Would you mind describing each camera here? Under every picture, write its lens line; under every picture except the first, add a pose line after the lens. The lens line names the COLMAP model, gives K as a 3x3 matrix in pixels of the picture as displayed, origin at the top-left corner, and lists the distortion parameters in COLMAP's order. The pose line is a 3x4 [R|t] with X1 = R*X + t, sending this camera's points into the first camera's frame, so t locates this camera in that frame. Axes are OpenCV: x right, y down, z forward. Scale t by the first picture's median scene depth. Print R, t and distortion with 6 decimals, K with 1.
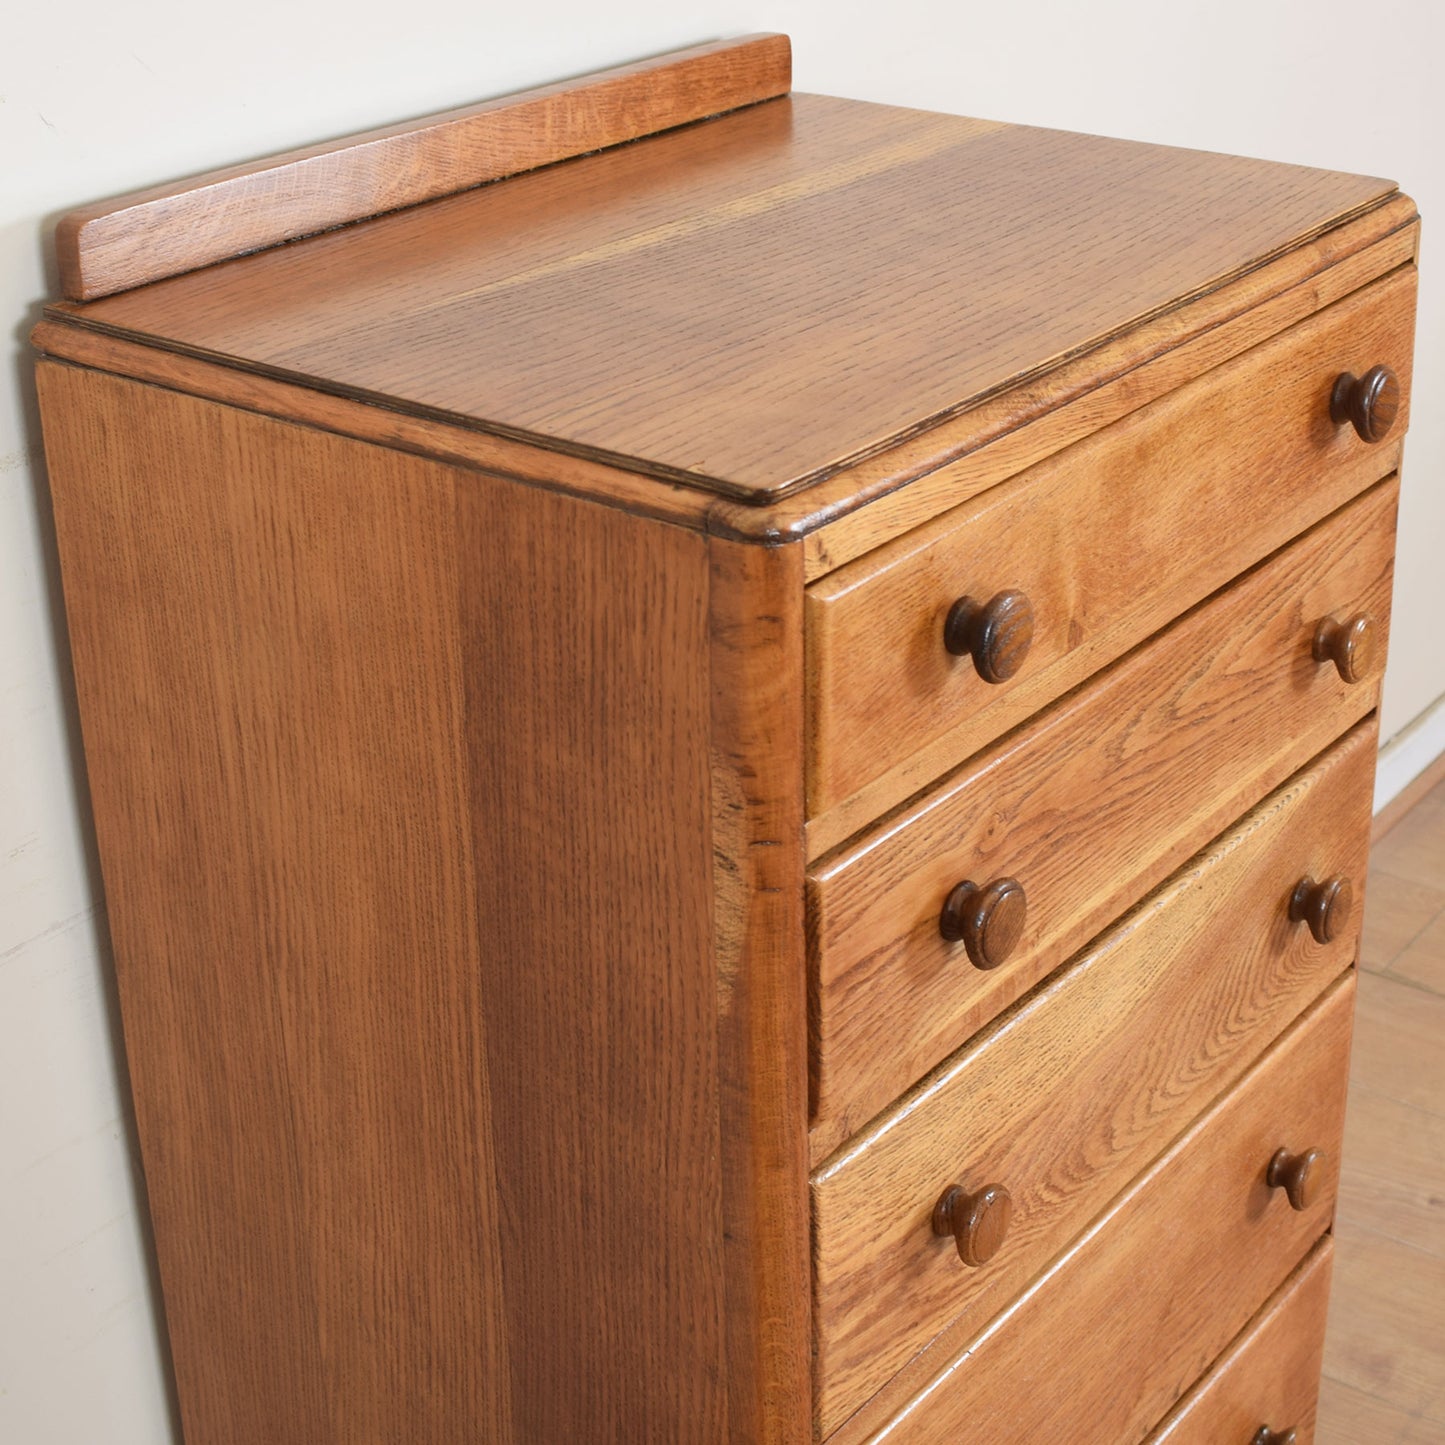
lens RADIAL K [[2499.8, 0, 748.6], [0, 2499.8, 596.7], [0, 0, 1]] dist [-0.062882, -0.029632]
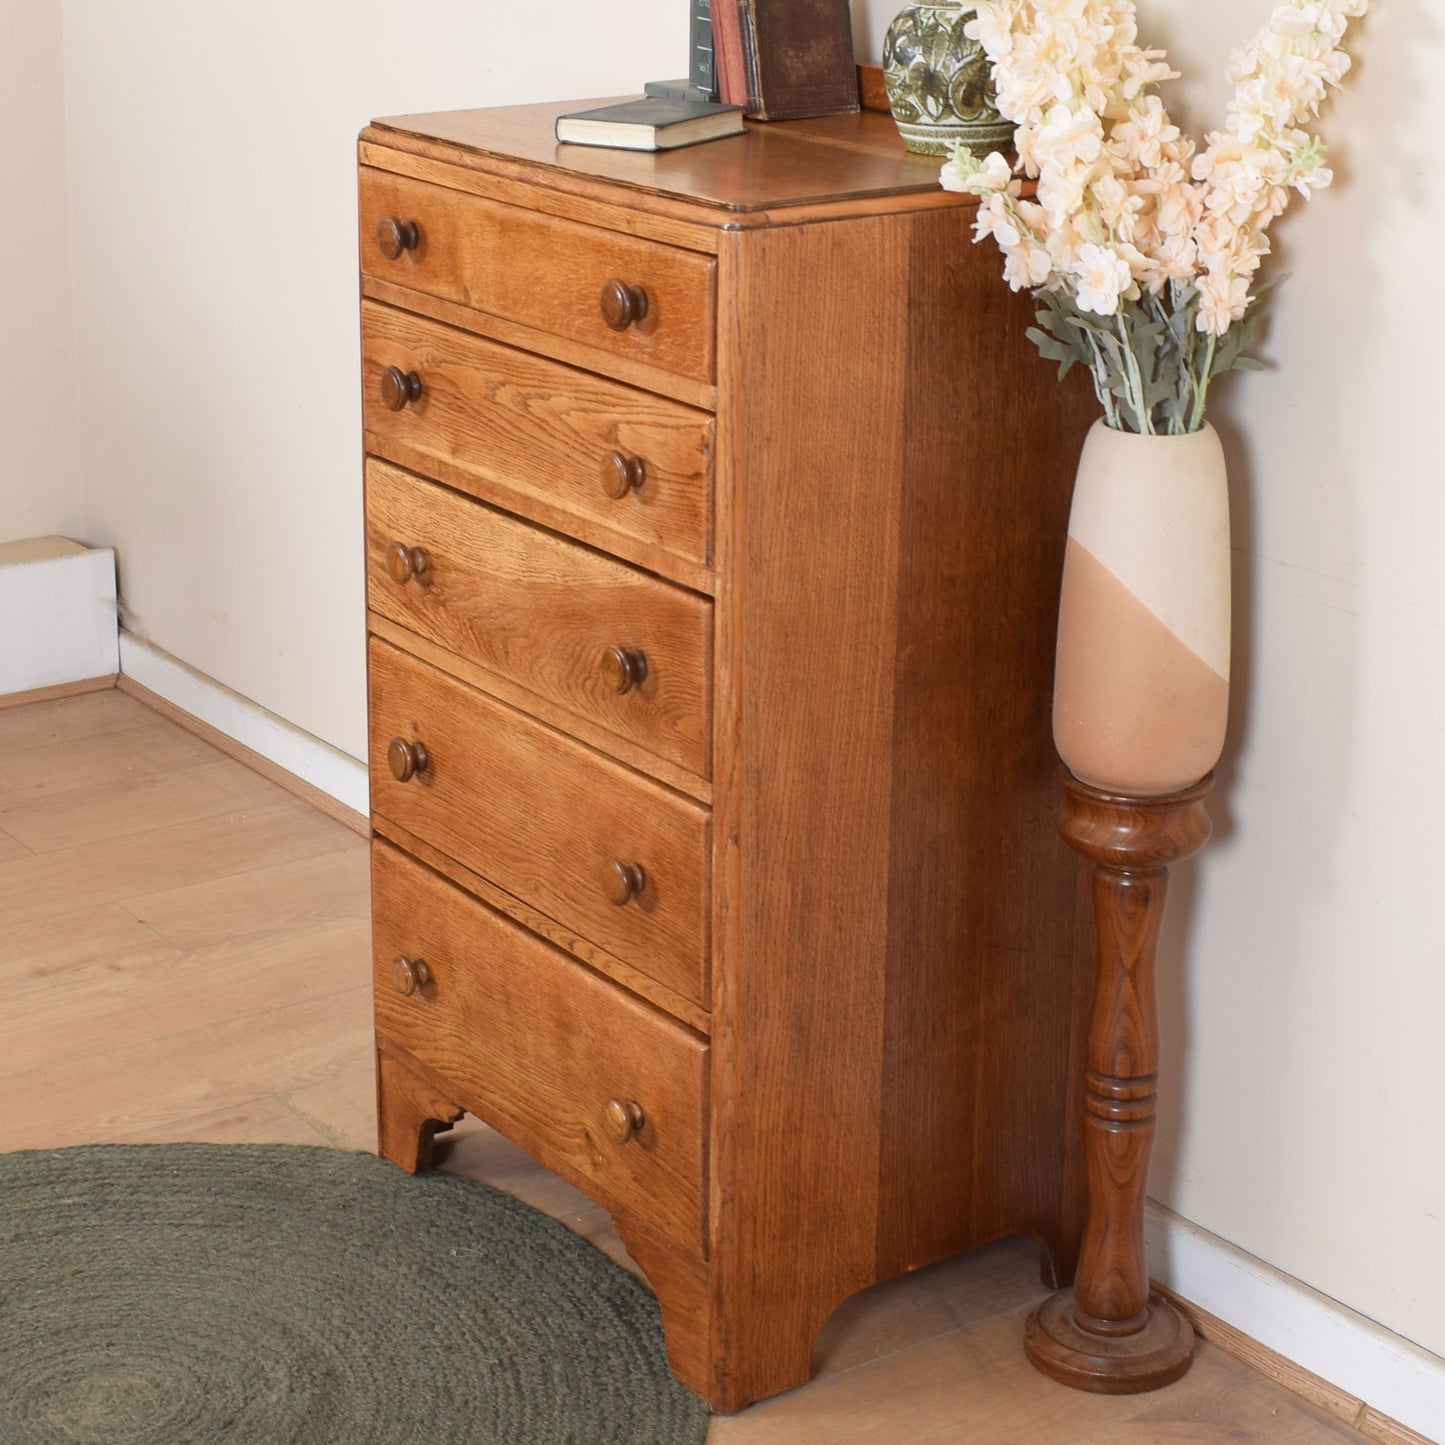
lens RADIAL K [[3195.8, 0, 723.6], [0, 3195.8, 534.7], [0, 0, 1]] dist [-0.065501, -0.175841]
pose [[-0.300575, 0.268633, -0.915145, 2.397212], [-0.373631, 0.849659, 0.372128, -0.826177], [0.877527, 0.453779, -0.155017, 1.661796]]
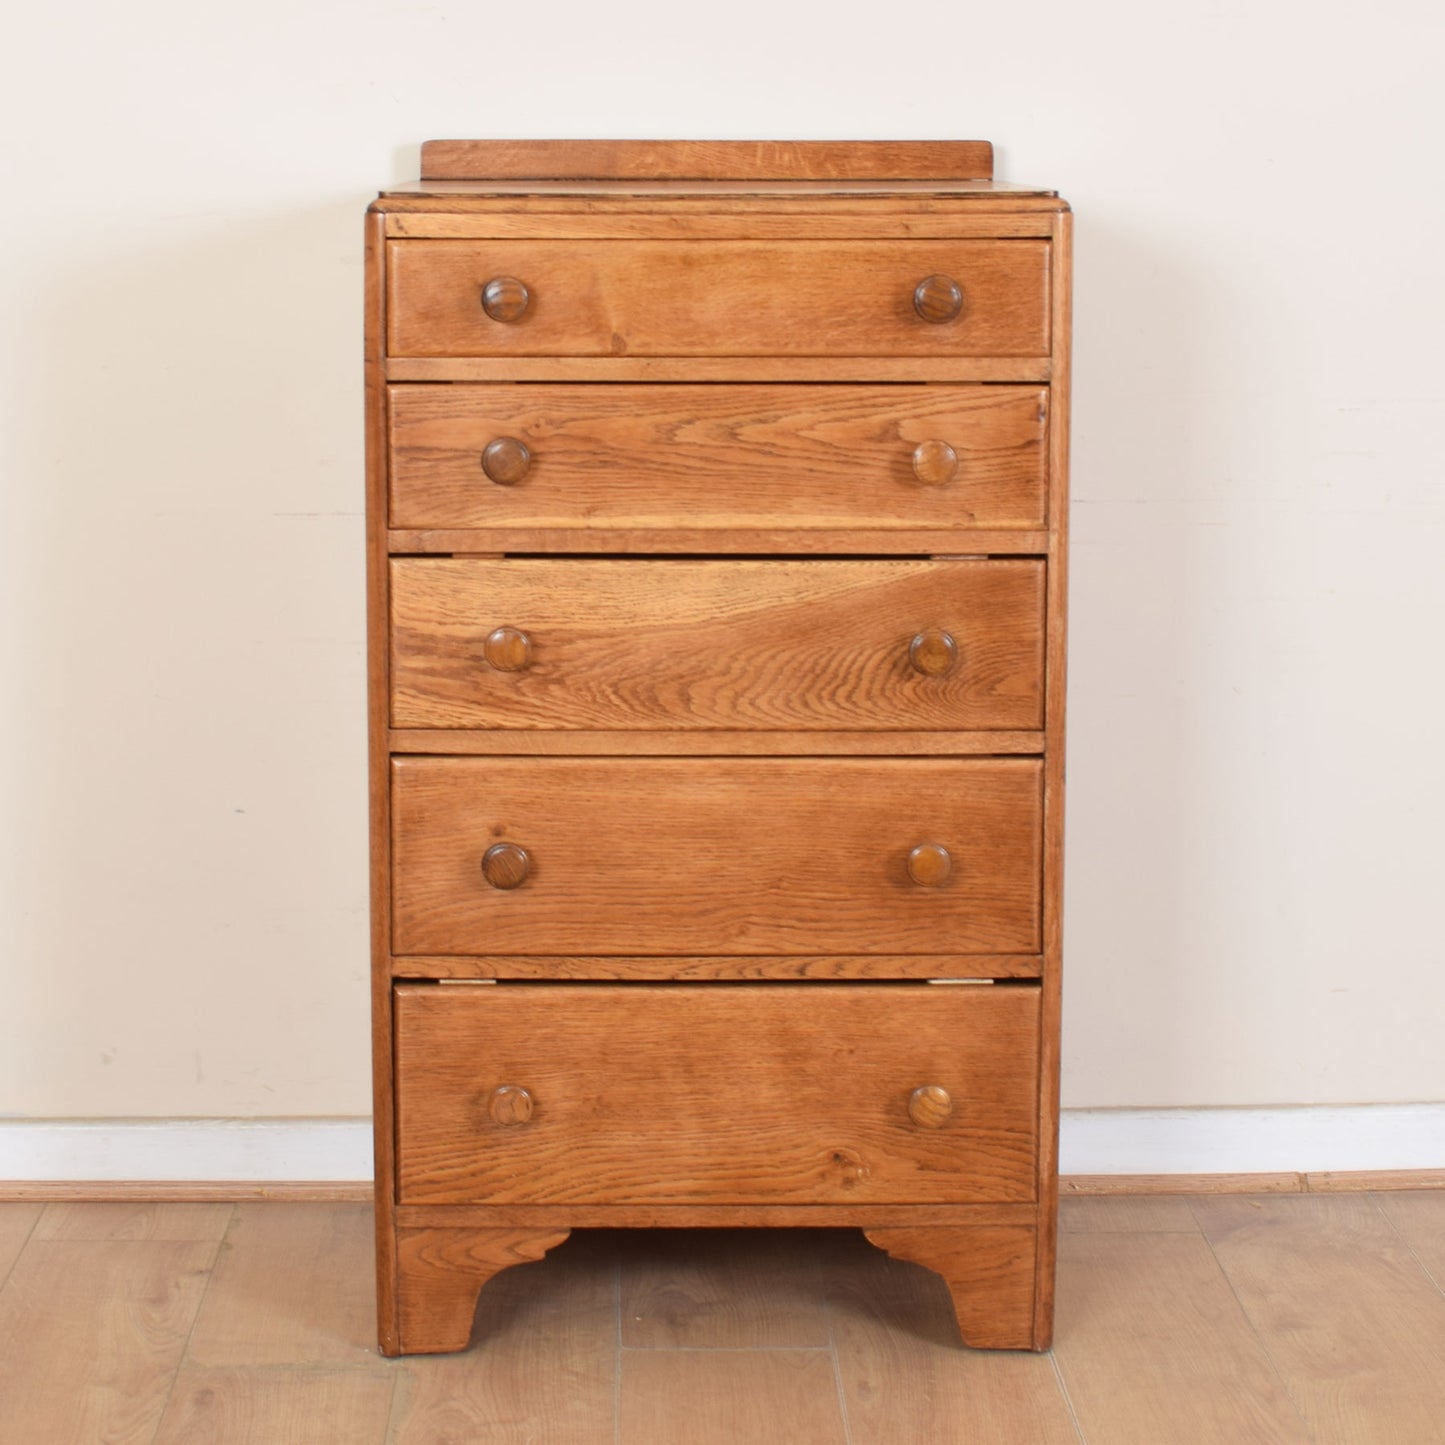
lens RADIAL K [[3195.8, 0, 723.6], [0, 3195.8, 534.7], [0, 0, 1]] dist [-0.065501, -0.175841]
pose [[0.636140, 0.116797, -0.762682, 2.067430], [-0.315251, 0.941549, -0.118757, 0.418344], [0.704232, 0.315982, 0.635777, -0.436002]]
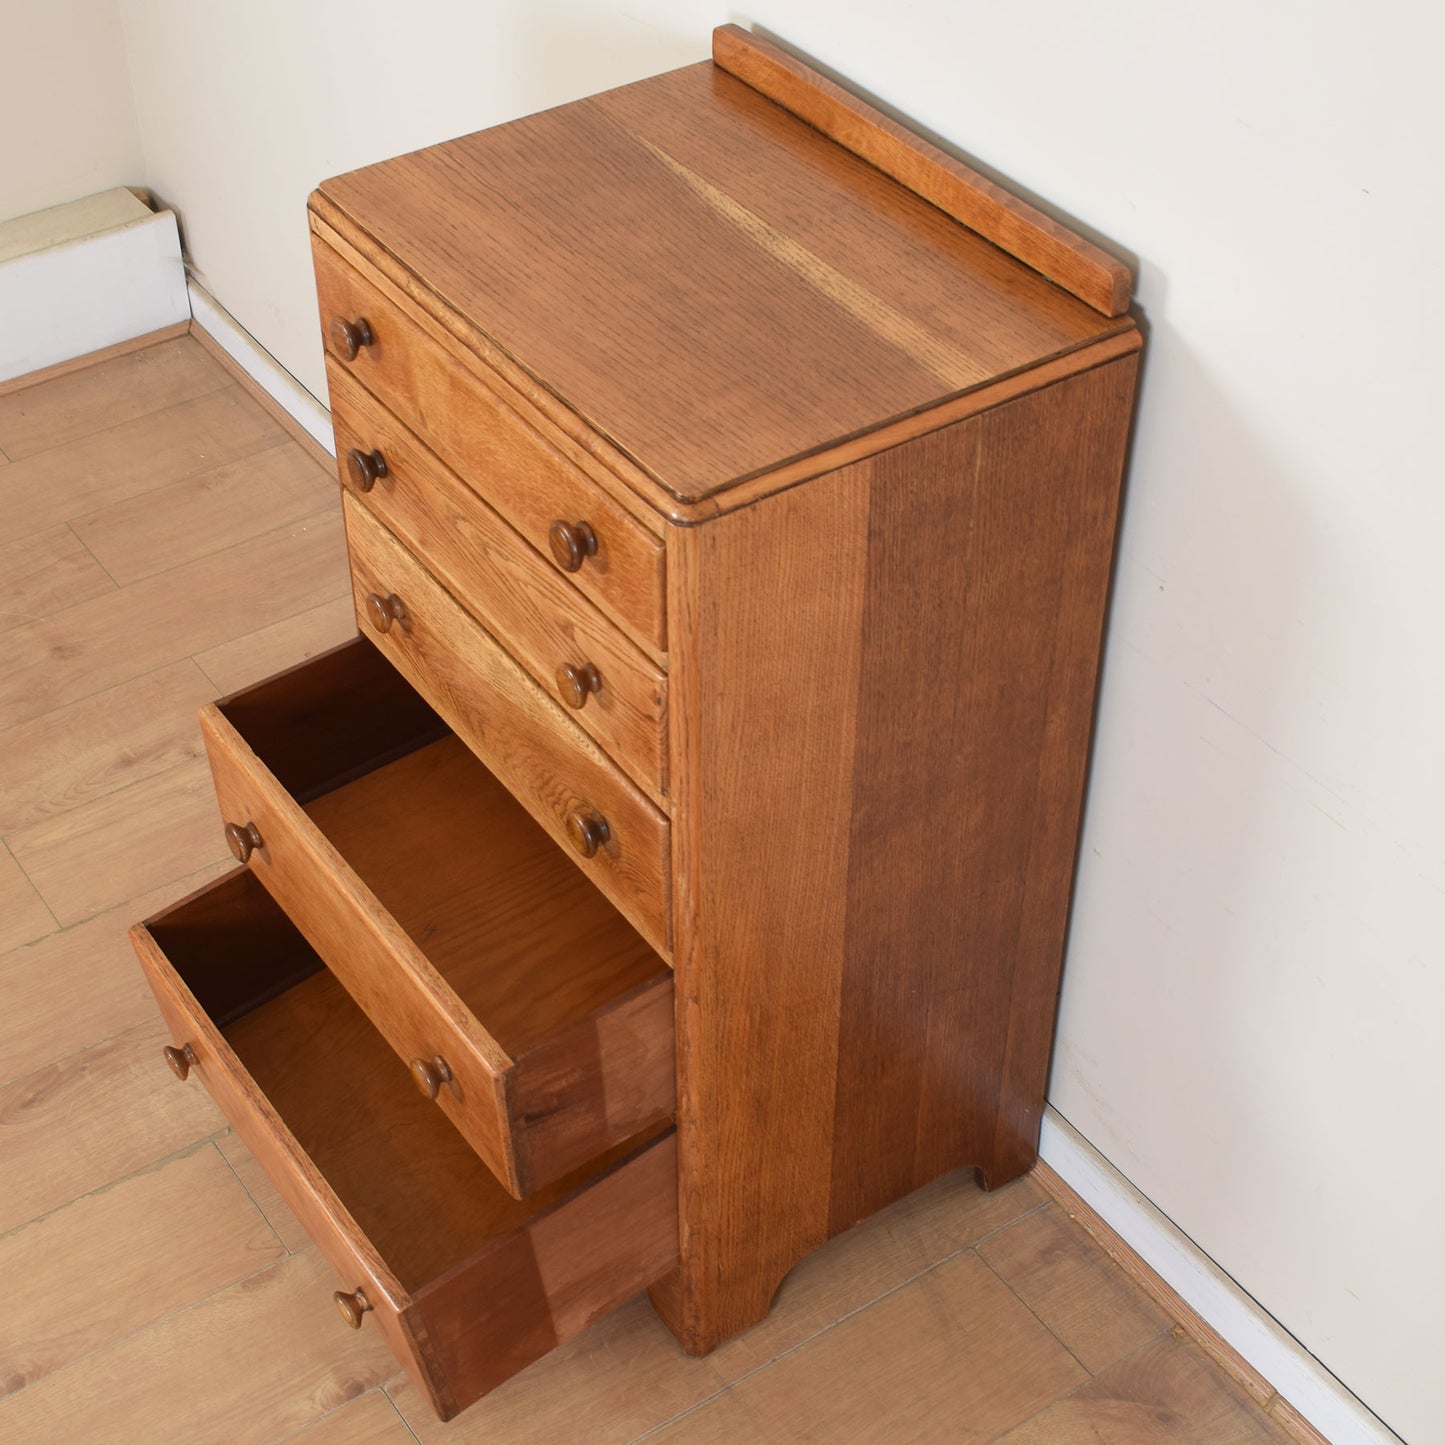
lens RADIAL K [[2424.0, 0, 680.5], [0, 2424.0, 758.5], [0, 0, 1]] dist [-0.043704, -0.098766]
pose [[-0.330878, 0.638234, -0.695109, 1.525348], [-0.349351, 0.601420, 0.718504, -1.231841], [0.876626, 0.480574, 0.023971, 1.267729]]
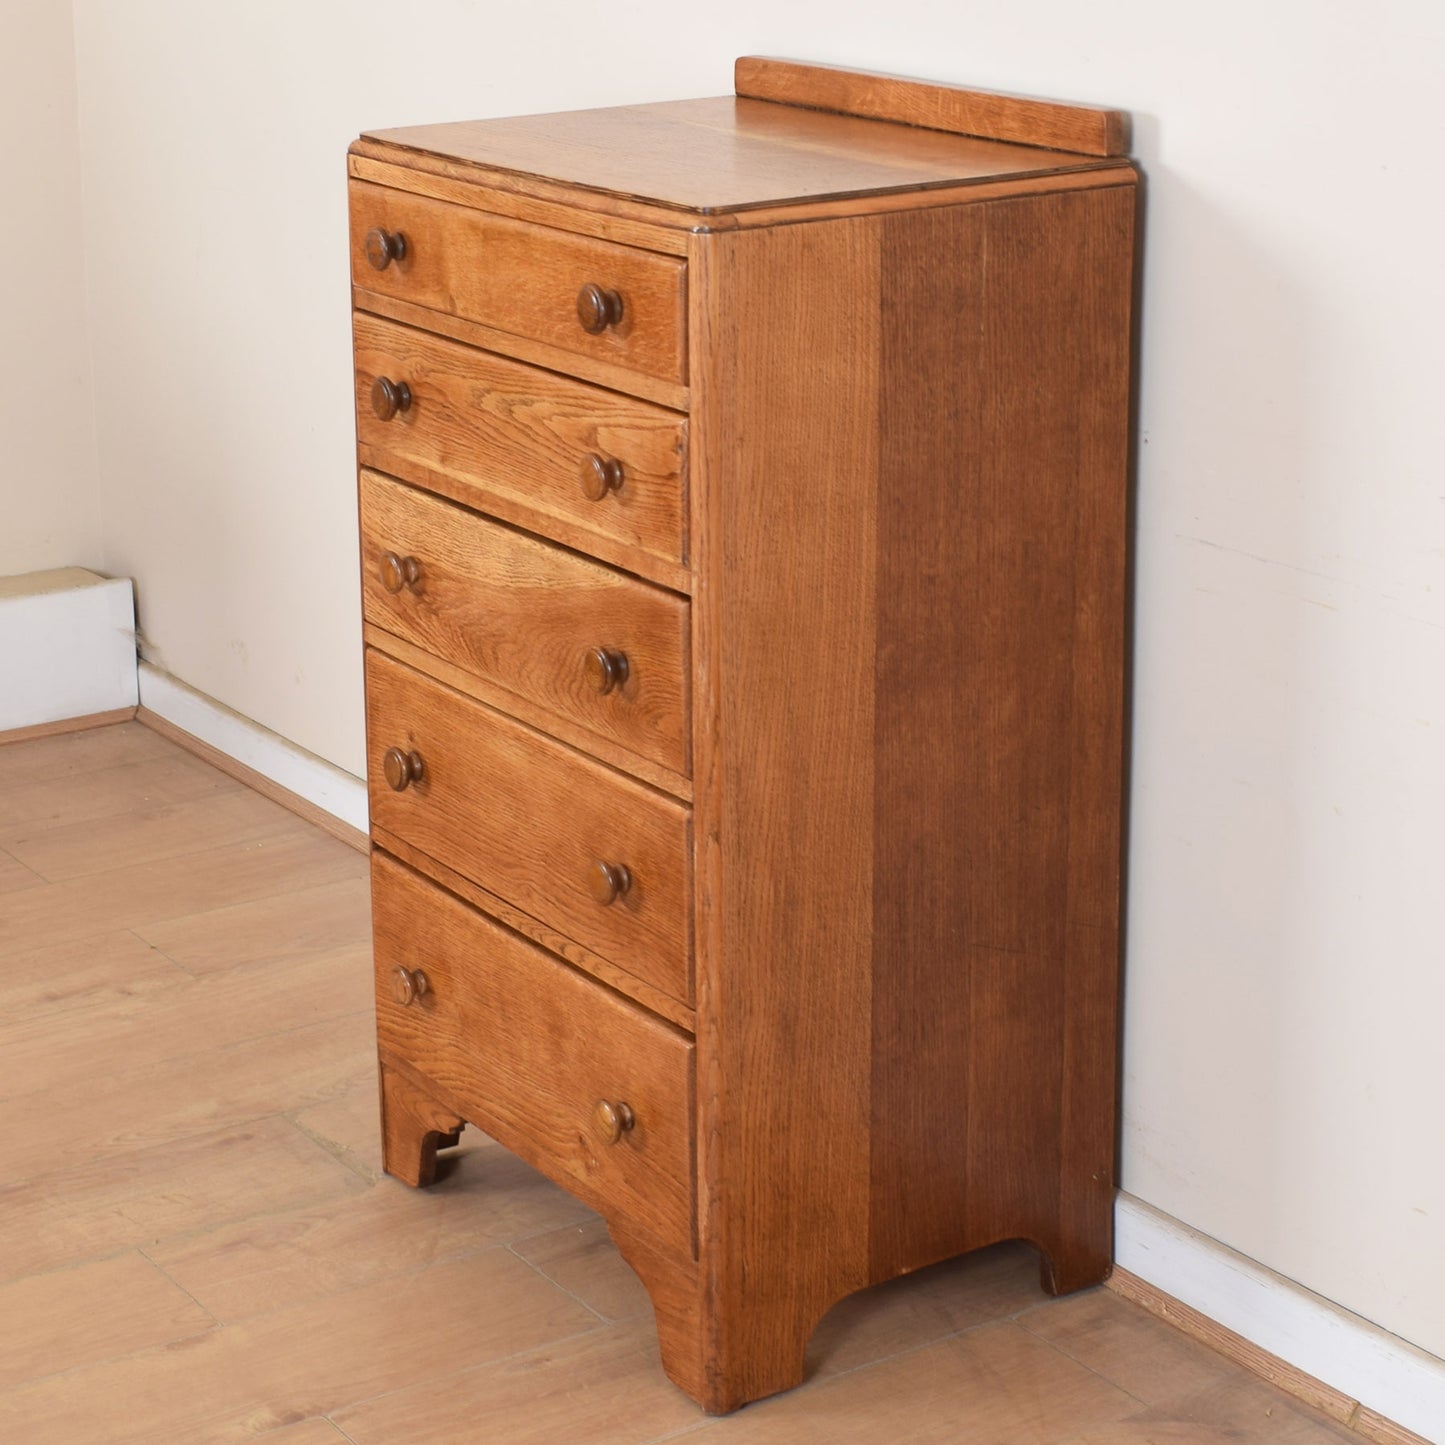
lens RADIAL K [[3389.8, 0, 719.8], [0, 3389.8, 538.5], [0, 0, 1]] dist [-0.052331, -0.235475]
pose [[-0.324521, 0.257598, -0.910126, 2.534857], [-0.354090, 0.859153, 0.369427, -0.884607], [0.877101, 0.442153, -0.187600, 1.781325]]
